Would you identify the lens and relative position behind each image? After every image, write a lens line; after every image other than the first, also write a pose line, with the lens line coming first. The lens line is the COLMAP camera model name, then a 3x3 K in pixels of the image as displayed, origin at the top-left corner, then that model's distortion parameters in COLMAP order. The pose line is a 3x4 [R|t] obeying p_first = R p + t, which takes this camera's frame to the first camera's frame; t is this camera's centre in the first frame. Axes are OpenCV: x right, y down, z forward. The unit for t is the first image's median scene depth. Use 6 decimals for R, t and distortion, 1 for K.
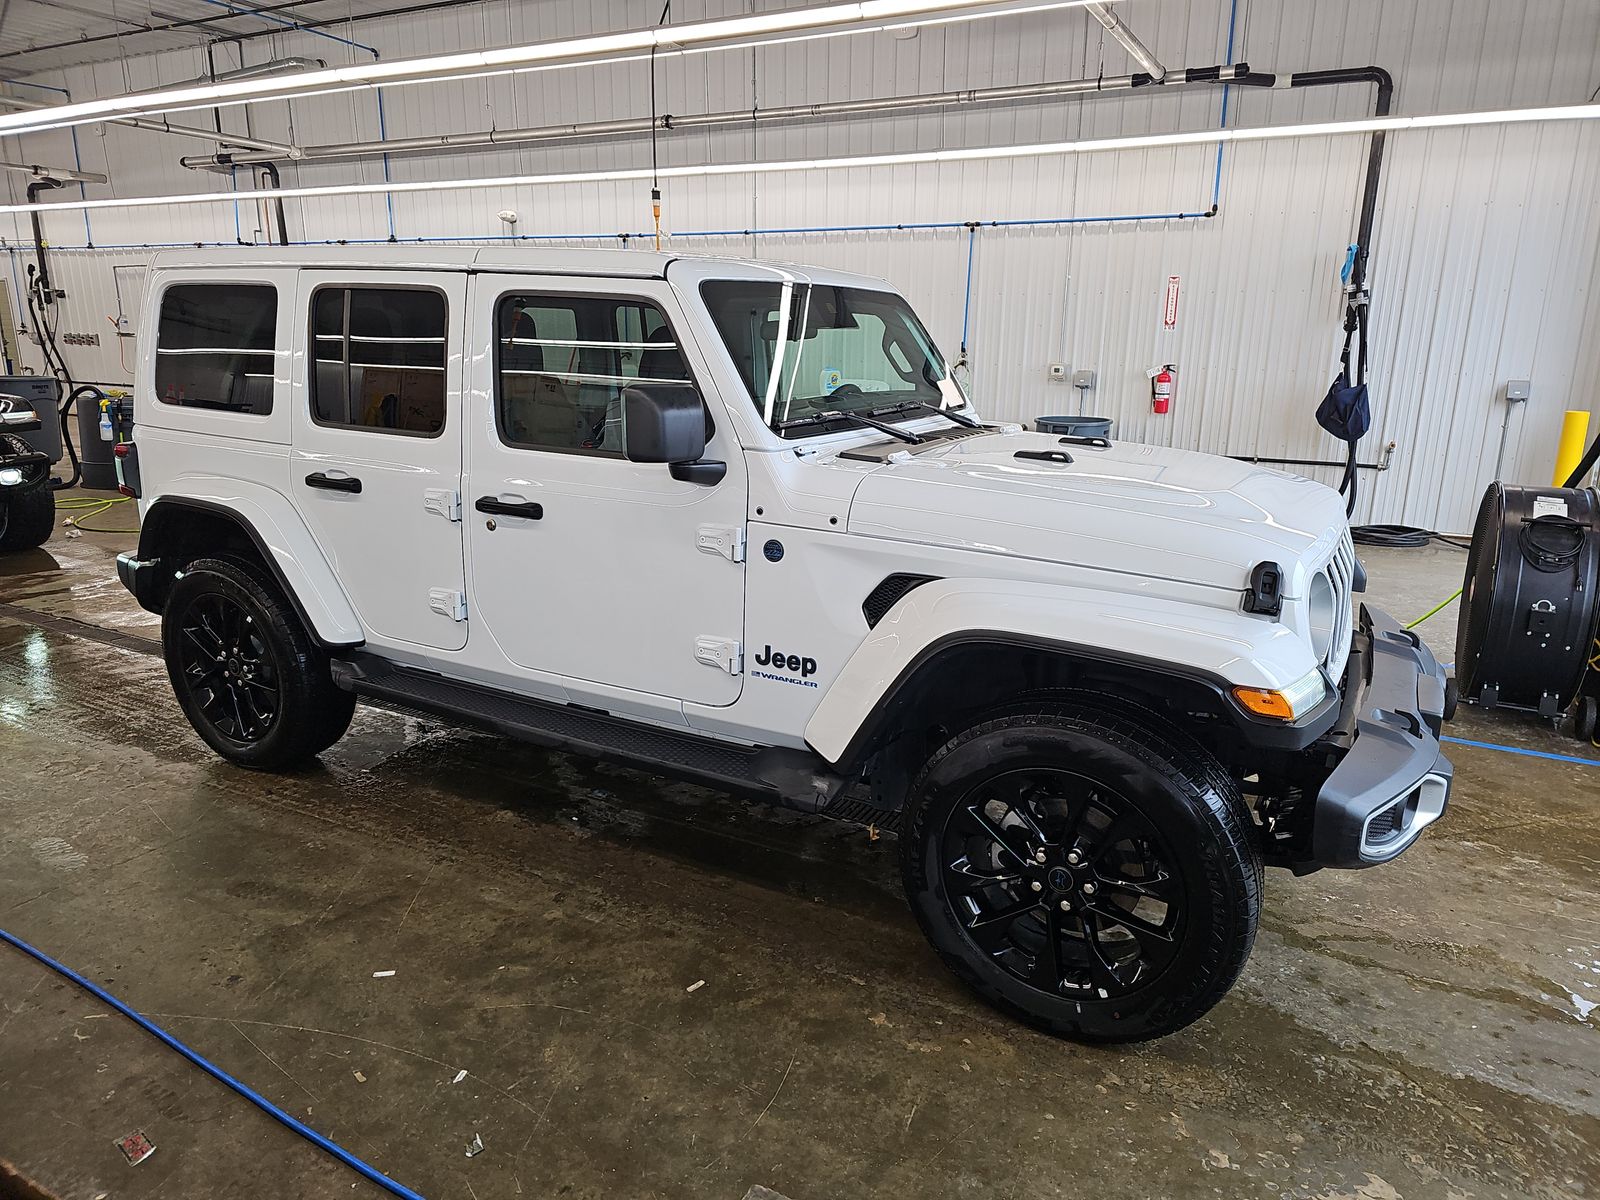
lens RADIAL K [[1068.3, 0, 811.0], [0, 1068.3, 598.8], [0, 0, 1]] dist [0.027474, -0.020192]
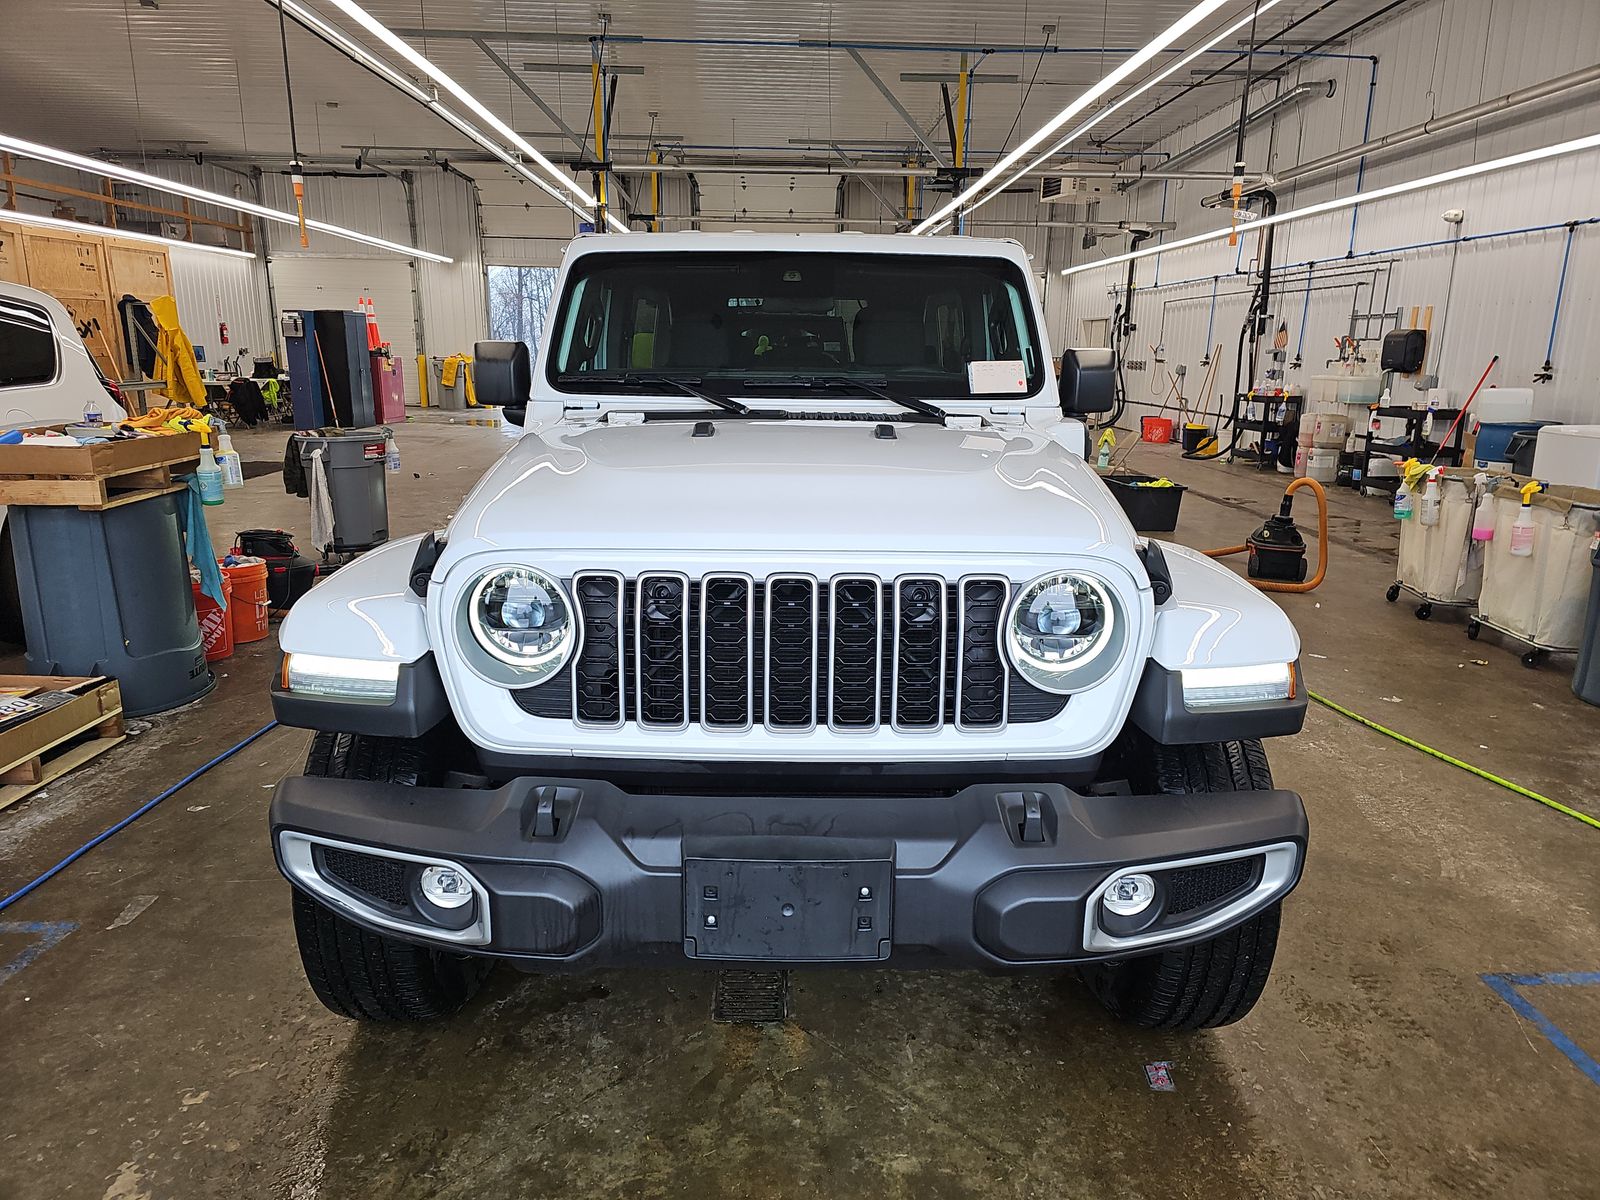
lens RADIAL K [[1068.3, 0, 800.4], [0, 1068.3, 612.9], [0, 0, 1]] dist [0.027474, -0.020192]
pose [[0.467270, 0.199899, -0.861220, 0.226508], [-0.215690, 0.970446, 0.108225, -0.025937], [0.857401, 0.135186, 0.496576, 0.142390]]
